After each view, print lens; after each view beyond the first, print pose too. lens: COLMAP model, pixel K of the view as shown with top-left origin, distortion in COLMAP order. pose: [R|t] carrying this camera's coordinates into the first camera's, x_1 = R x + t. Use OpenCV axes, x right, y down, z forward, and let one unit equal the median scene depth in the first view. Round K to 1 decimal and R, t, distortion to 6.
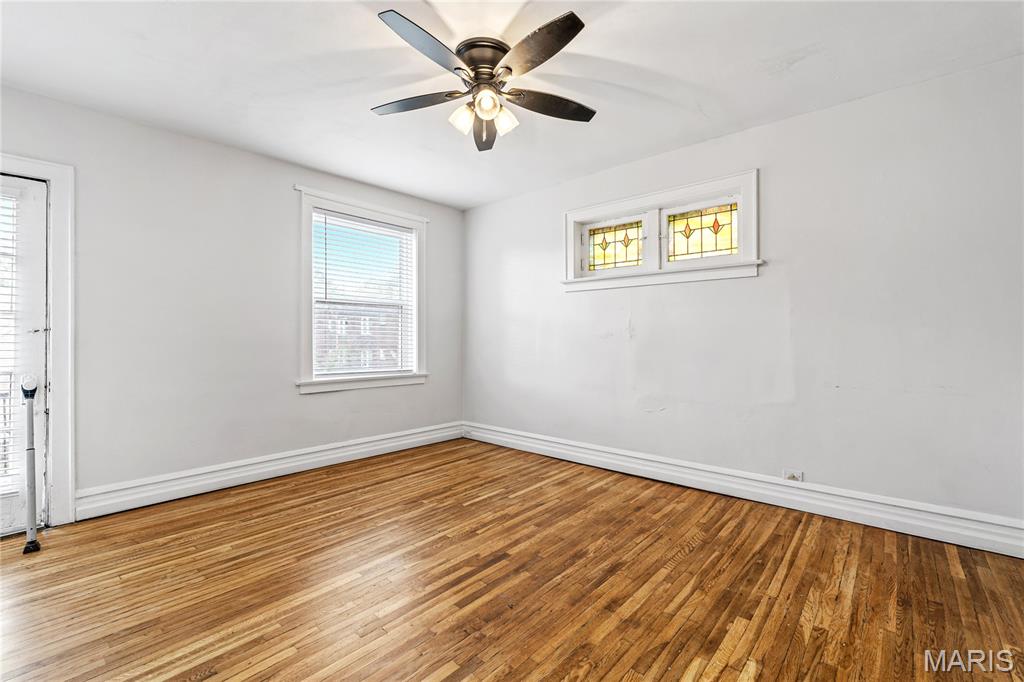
lens RADIAL K [[439.9, 0, 516.3], [0, 439.9, 335.2], [0, 0, 1]] dist [-0.009390, -0.000799]
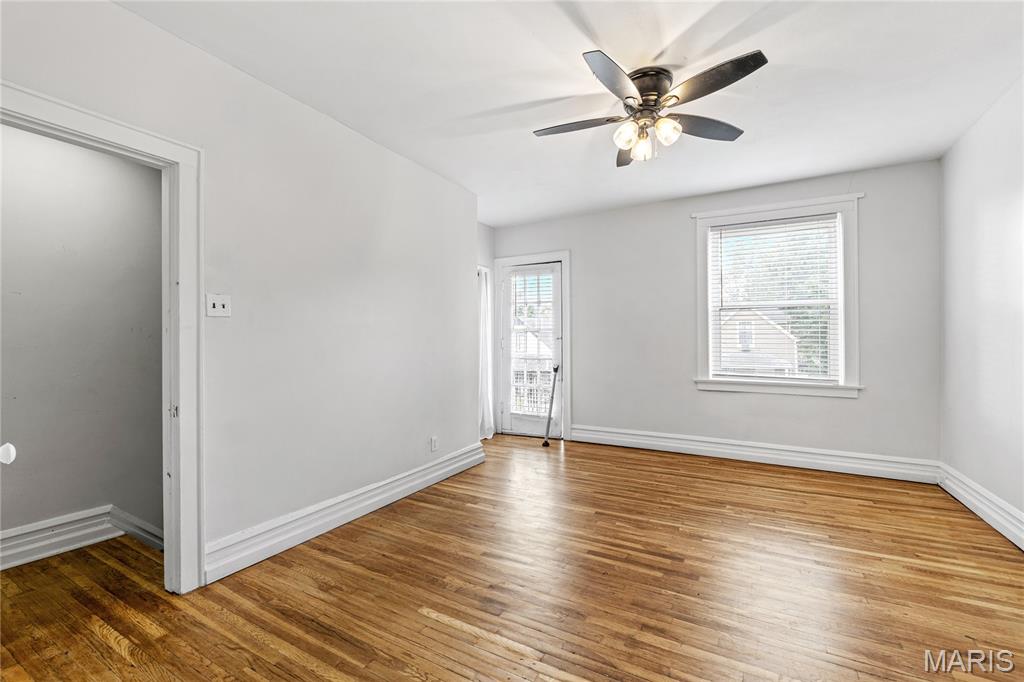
lens RADIAL K [[439.9, 0, 517.4], [0, 439.9, 343.8], [0, 0, 1]] dist [-0.009390, -0.000799]
pose [[0.210380, 0.006445, -0.977598, 0.611975], [0.006154, 0.999950, 0.007917, -0.001851], [0.977600, -0.007682, 0.210330, 0.300676]]
